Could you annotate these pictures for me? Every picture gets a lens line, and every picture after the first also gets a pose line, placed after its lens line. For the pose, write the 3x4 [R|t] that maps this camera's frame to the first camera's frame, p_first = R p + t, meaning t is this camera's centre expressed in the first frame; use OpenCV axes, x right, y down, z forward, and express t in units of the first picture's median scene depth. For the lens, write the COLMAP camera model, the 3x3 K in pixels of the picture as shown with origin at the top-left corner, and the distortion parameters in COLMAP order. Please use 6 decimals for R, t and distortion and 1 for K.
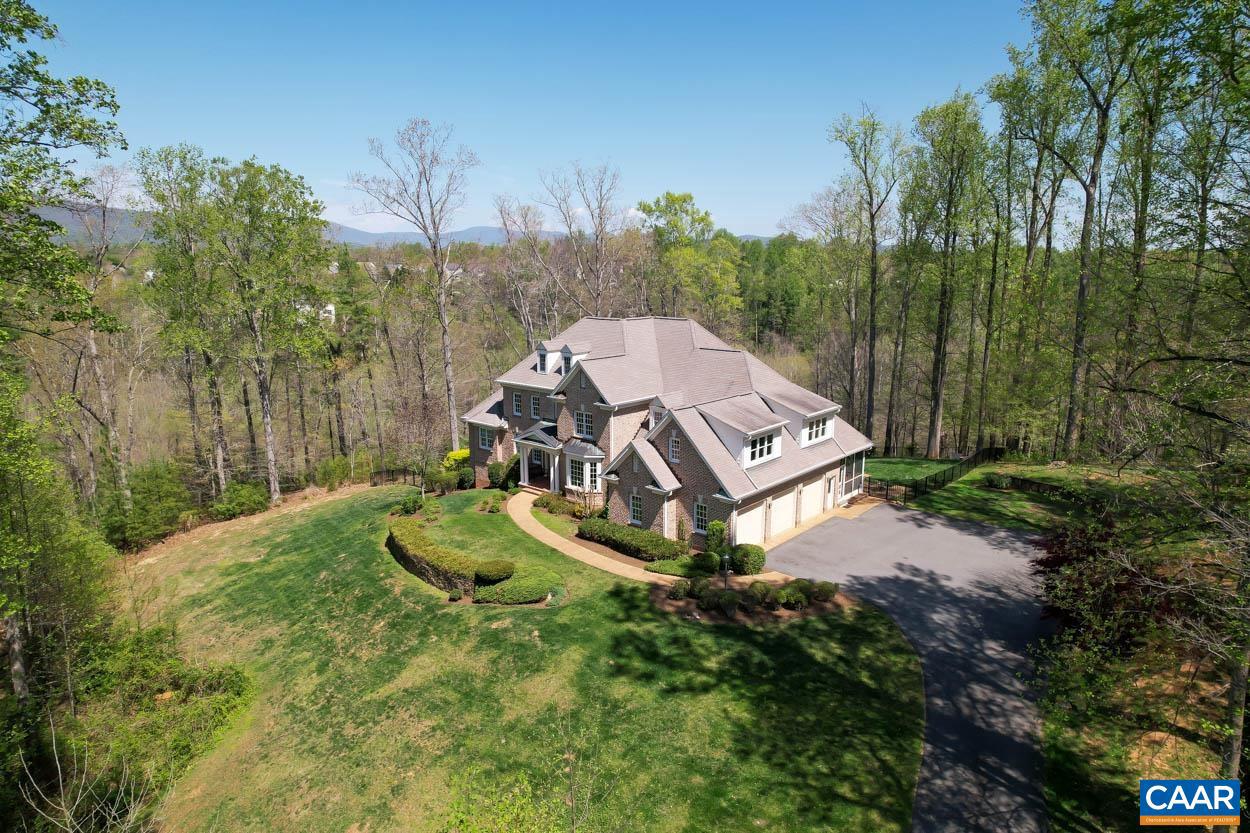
lens RADIAL K [[804.4, 0, 625.0], [0, 804.4, 416.5], [0, 0, 1]] dist [-0.064508, 0.064657]
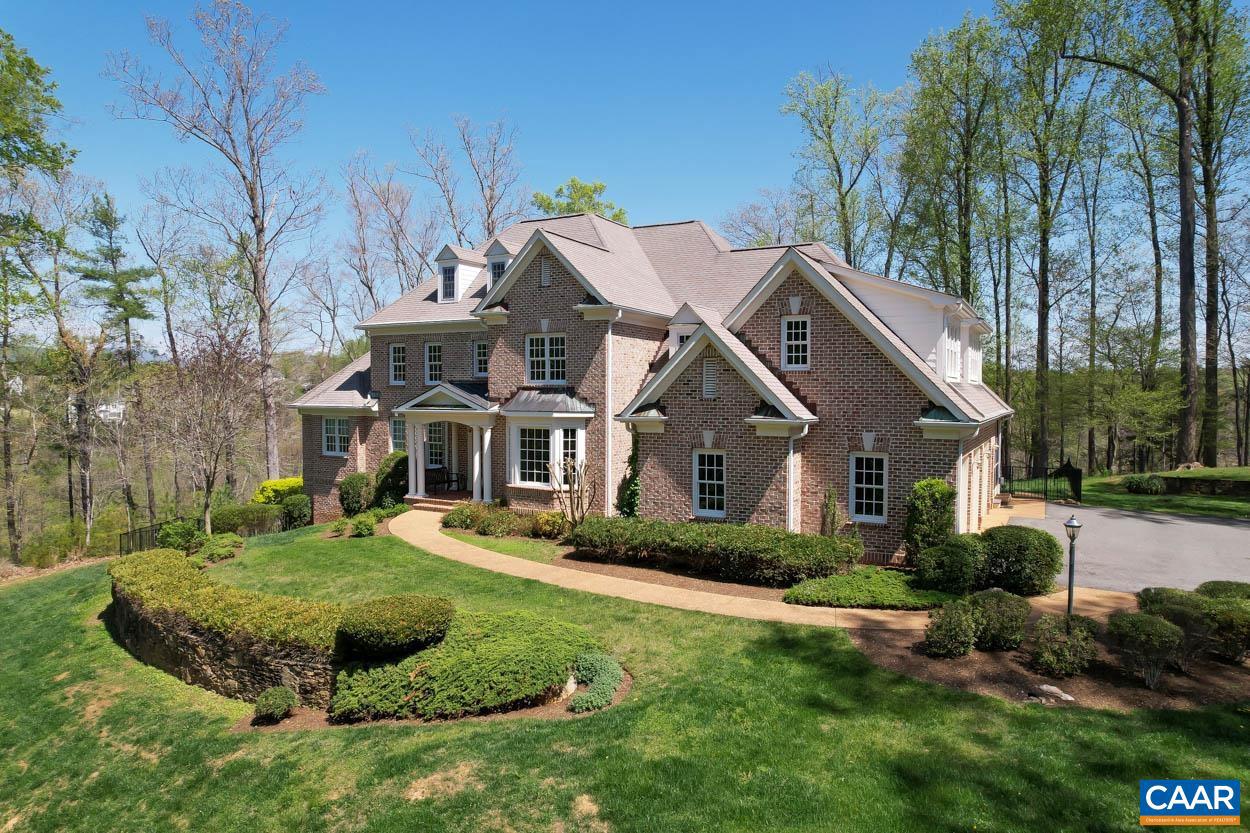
lens RADIAL K [[804.4, 0, 625.0], [0, 804.4, 416.5], [0, 0, 1]] dist [-0.064508, 0.064657]
pose [[0.978348, -0.003140, 0.206942, -0.124967], [0.036051, 0.987185, -0.155454, 0.147179], [-0.203802, 0.159549, 0.965924, 0.576539]]
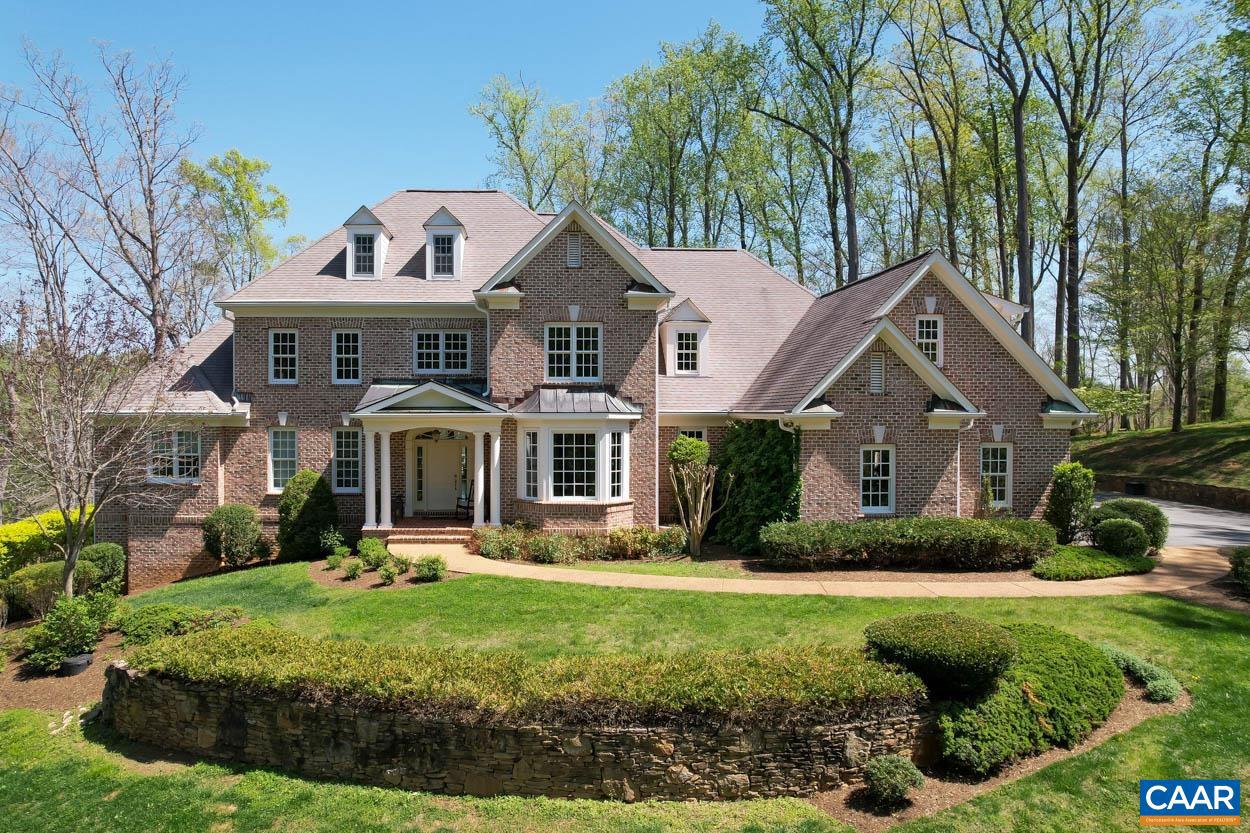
lens RADIAL K [[832.8, 0, 565.7], [0, 832.8, 413.7], [0, 0, 1]] dist [-0.059569, 0.036774]
pose [[0.728641, -0.002643, 0.684891, -0.422871], [0.130751, 0.982138, -0.135313, 0.119739], [-0.672299, 0.188144, 0.715971, 0.788070]]
